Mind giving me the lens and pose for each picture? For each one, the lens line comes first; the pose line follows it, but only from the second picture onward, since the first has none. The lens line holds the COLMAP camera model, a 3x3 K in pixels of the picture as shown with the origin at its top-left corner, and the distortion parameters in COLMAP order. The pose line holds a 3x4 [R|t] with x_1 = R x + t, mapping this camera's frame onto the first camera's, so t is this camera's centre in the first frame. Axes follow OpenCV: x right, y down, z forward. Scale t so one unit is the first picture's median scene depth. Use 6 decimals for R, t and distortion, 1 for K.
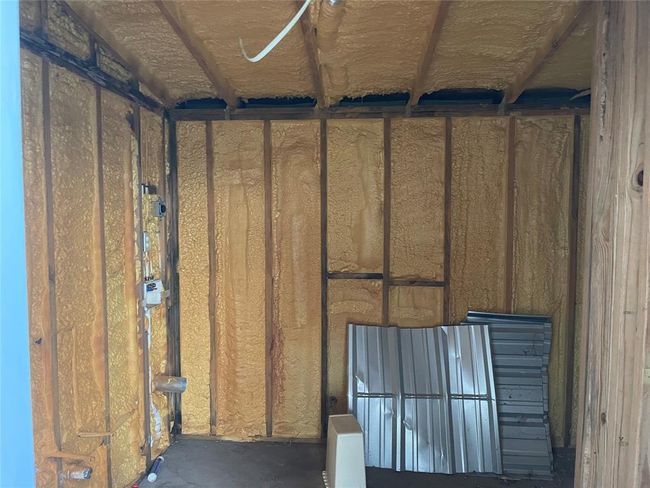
lens RADIAL K [[494.3, 0, 325.0], [0, 494.3, 248.2], [0, 0, 1]] dist [0.090776, -0.113454]
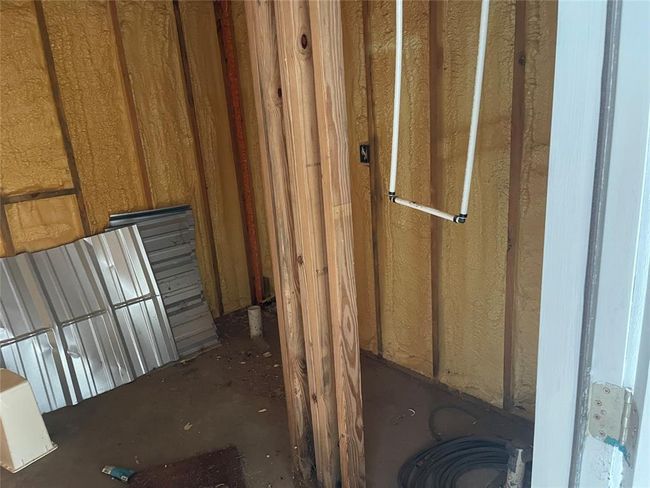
lens RADIAL K [[494.3, 0, 325.0], [0, 494.3, 248.2], [0, 0, 1]] dist [0.090776, -0.113454]
pose [[0.681967, -0.248141, 0.688002, -0.095883], [0.123812, 0.966278, 0.225781, 0.026084], [-0.720827, -0.068792, 0.689692, 0.074529]]
